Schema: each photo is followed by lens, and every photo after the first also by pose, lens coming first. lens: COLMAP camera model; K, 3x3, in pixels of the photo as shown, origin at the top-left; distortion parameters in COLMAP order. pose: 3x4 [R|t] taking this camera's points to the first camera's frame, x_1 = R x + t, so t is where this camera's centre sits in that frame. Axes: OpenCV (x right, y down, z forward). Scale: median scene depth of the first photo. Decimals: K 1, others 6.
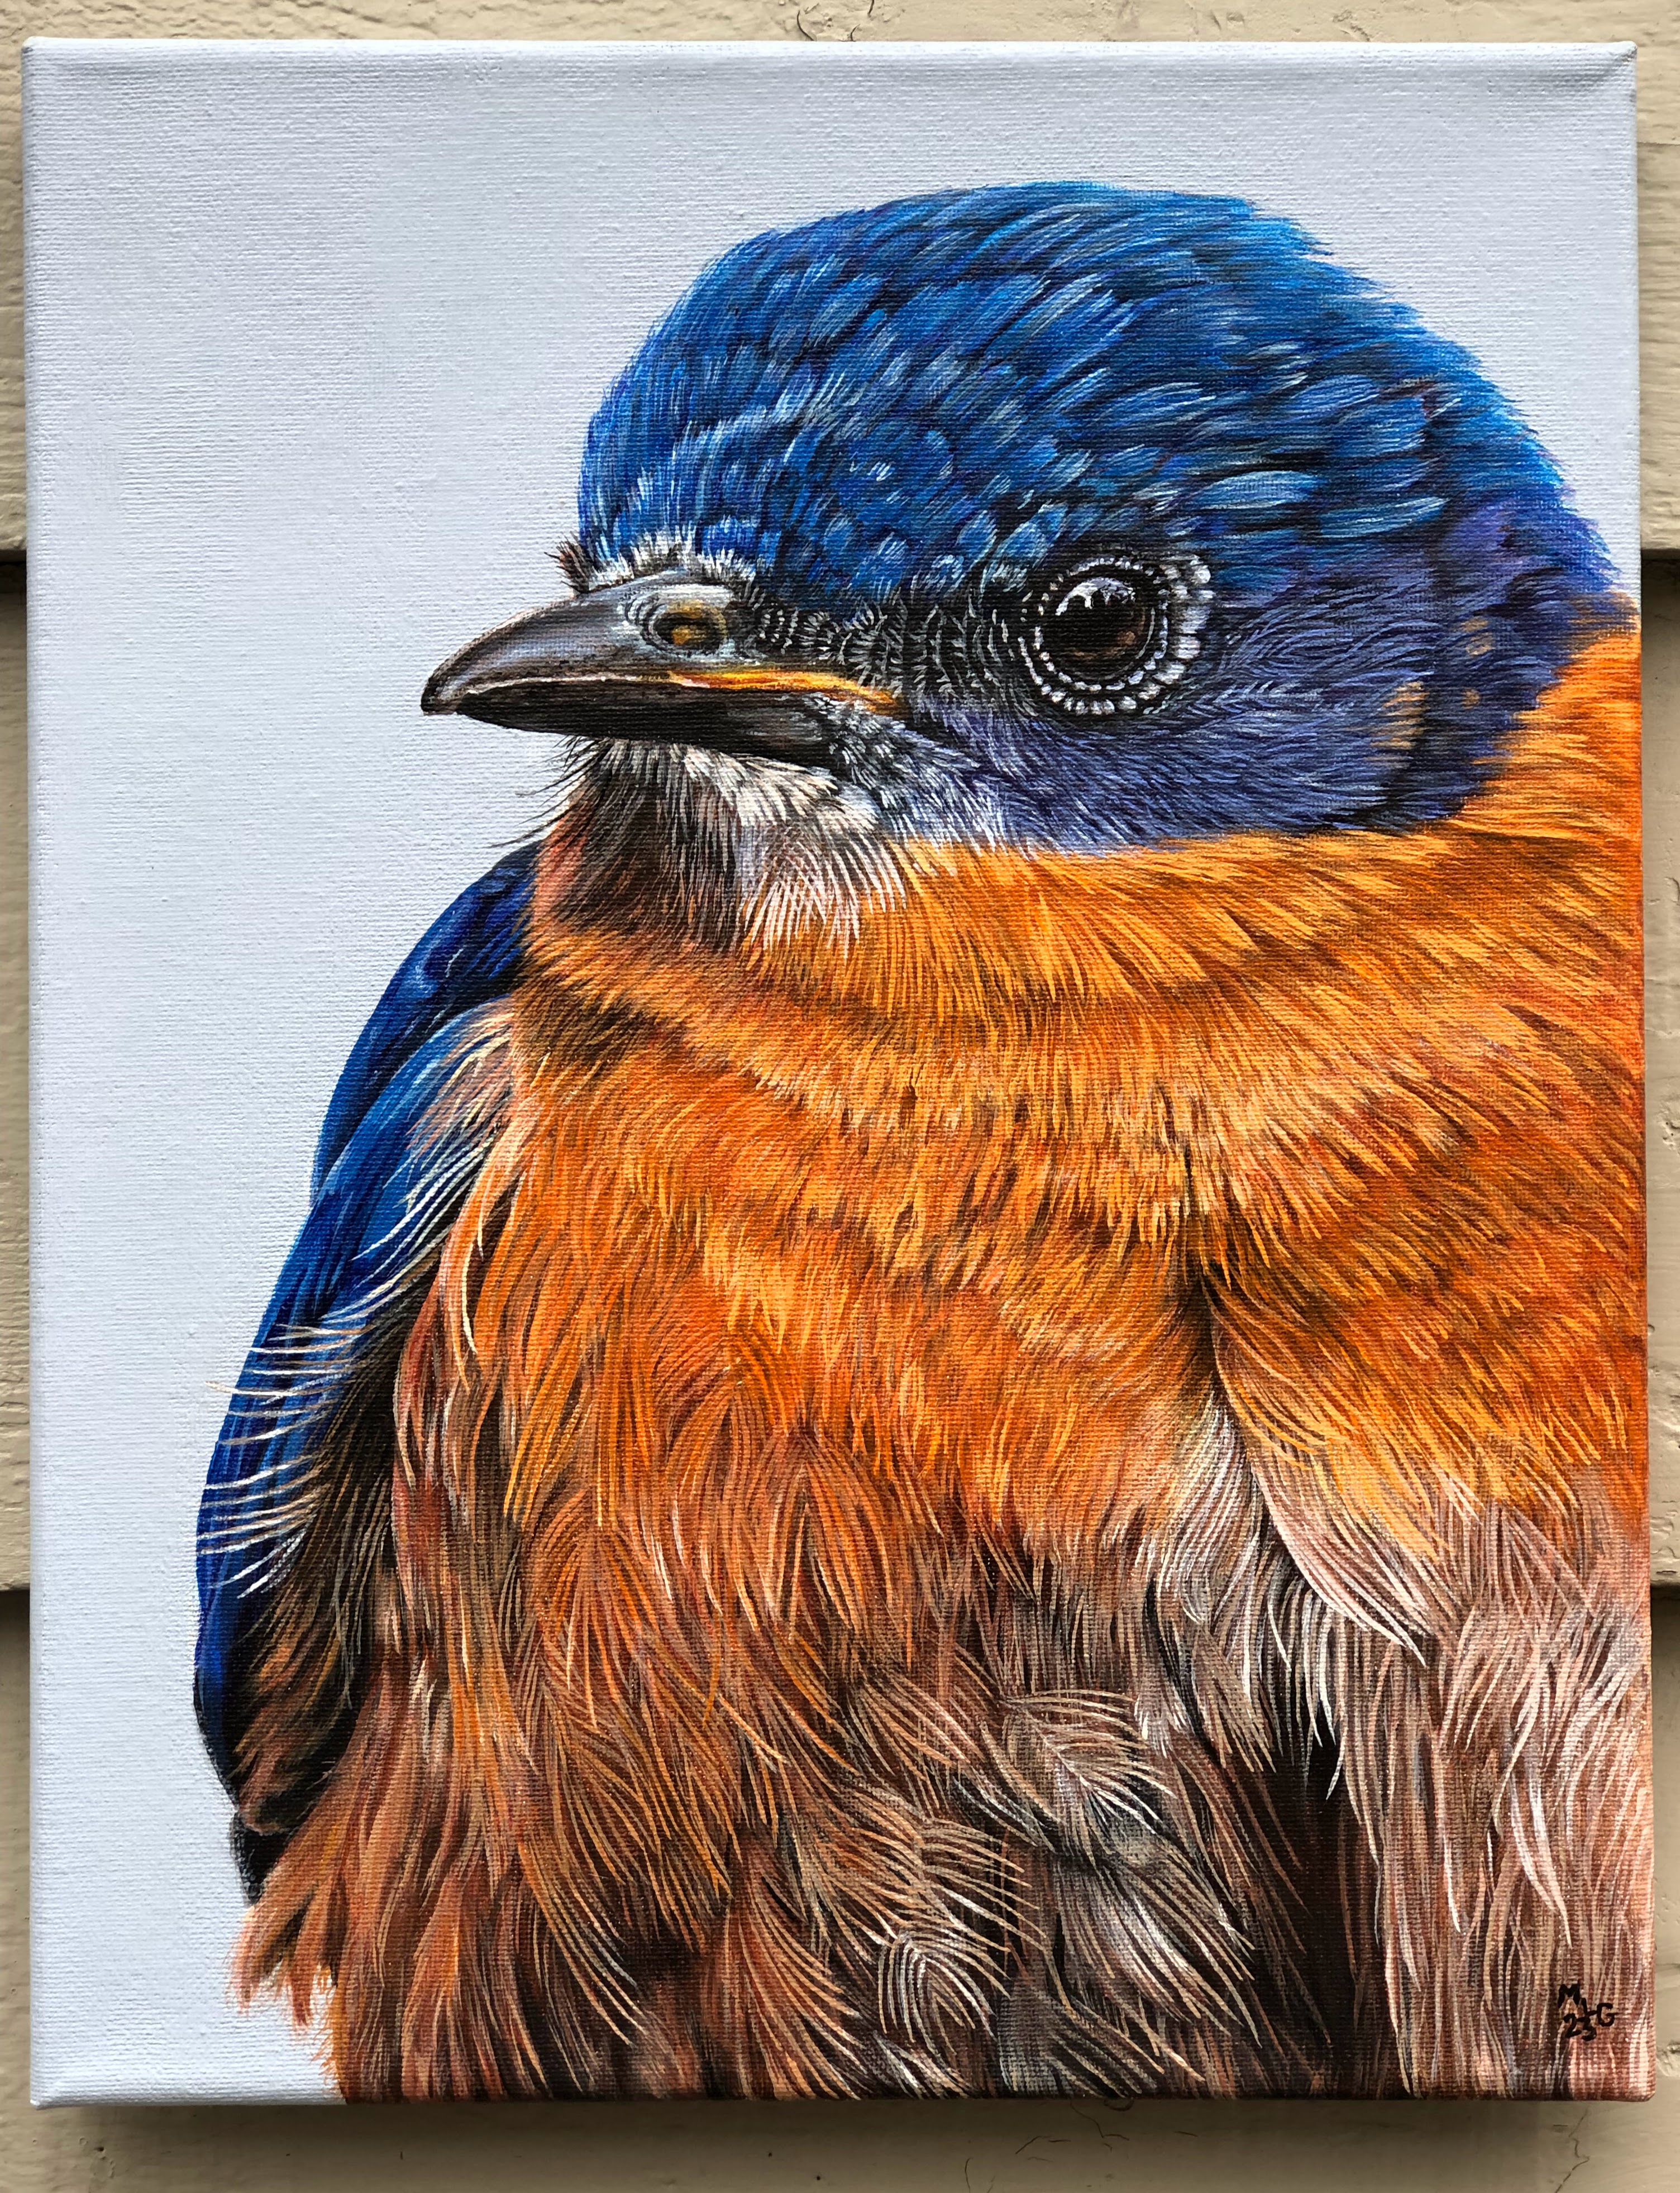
lens RADIAL K [[3894.4, 0, 846.0], [0, 3894.4, 1101.6], [0, 0, 1]] dist [-0.005467, 0.000000]
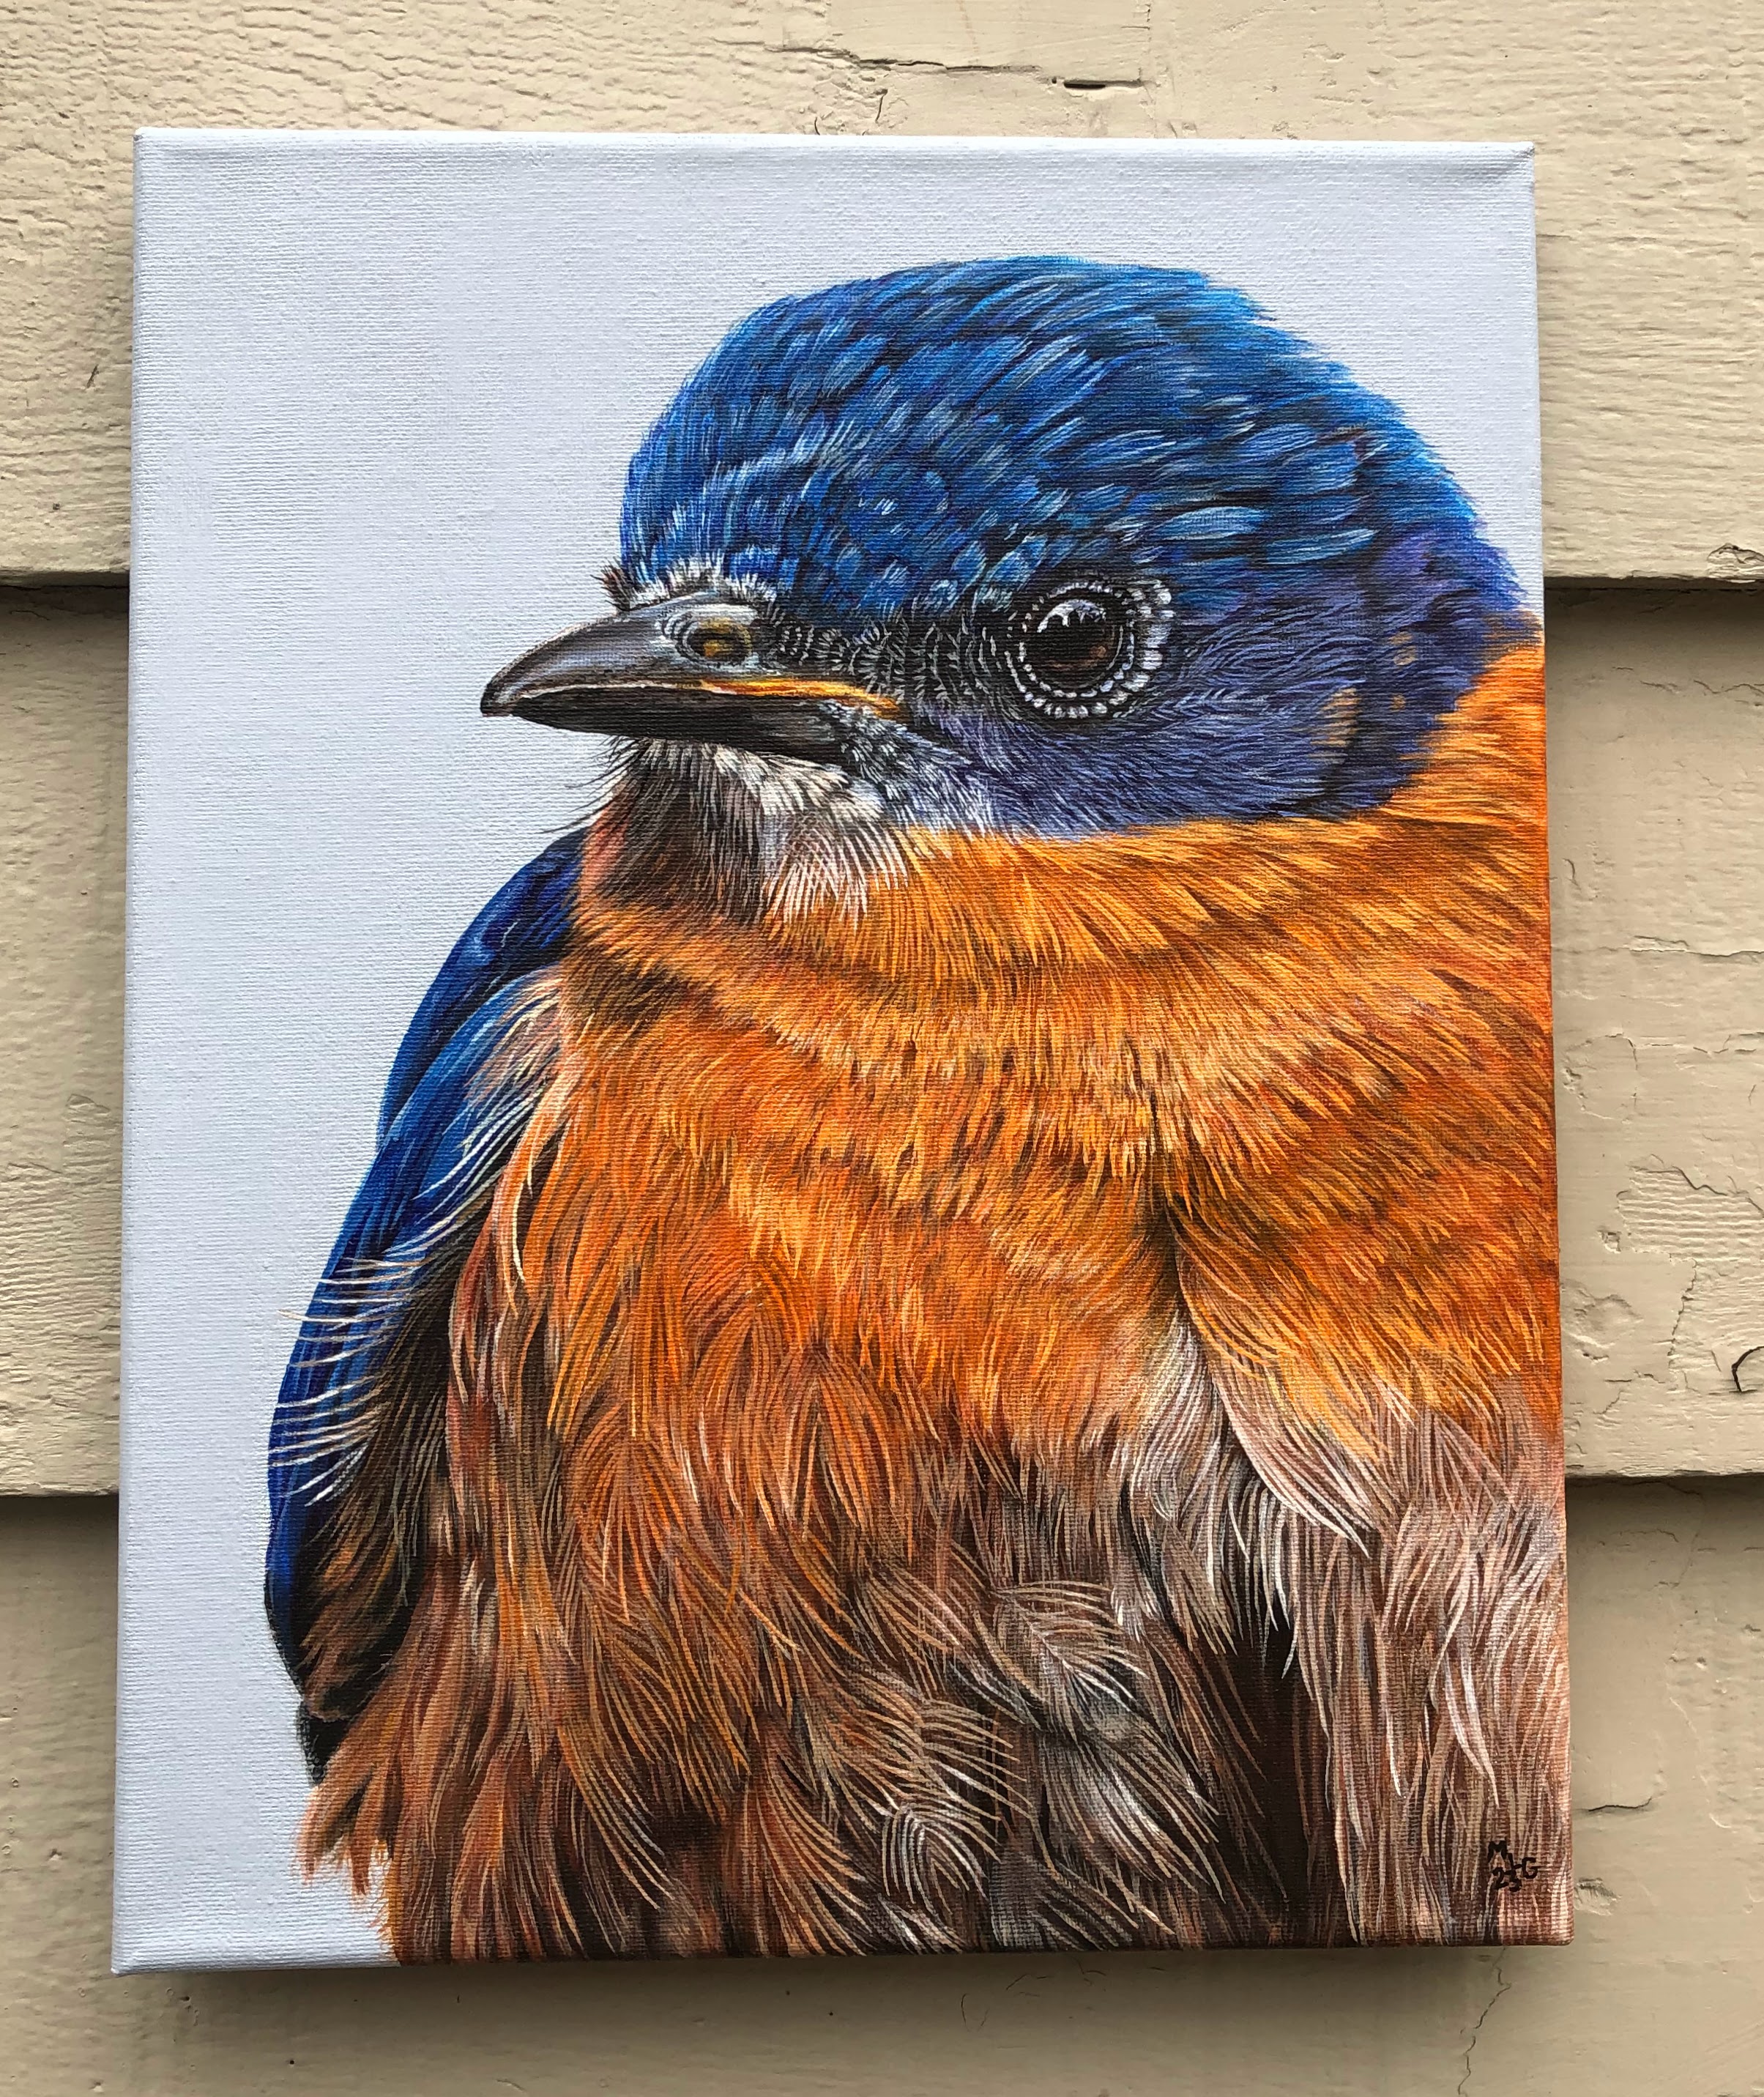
lens RADIAL K [[1882.8, 0, 869.9], [0, 1882.8, 1036.2], [0, 0, 1]] dist [-0.006701, -0.006256]
pose [[0.999852, -0.001625, -0.017104, 0.013930], [0.001884, 0.999884, 0.015132, -0.014001], [0.017077, -0.015162, 0.999739, 0.451437]]
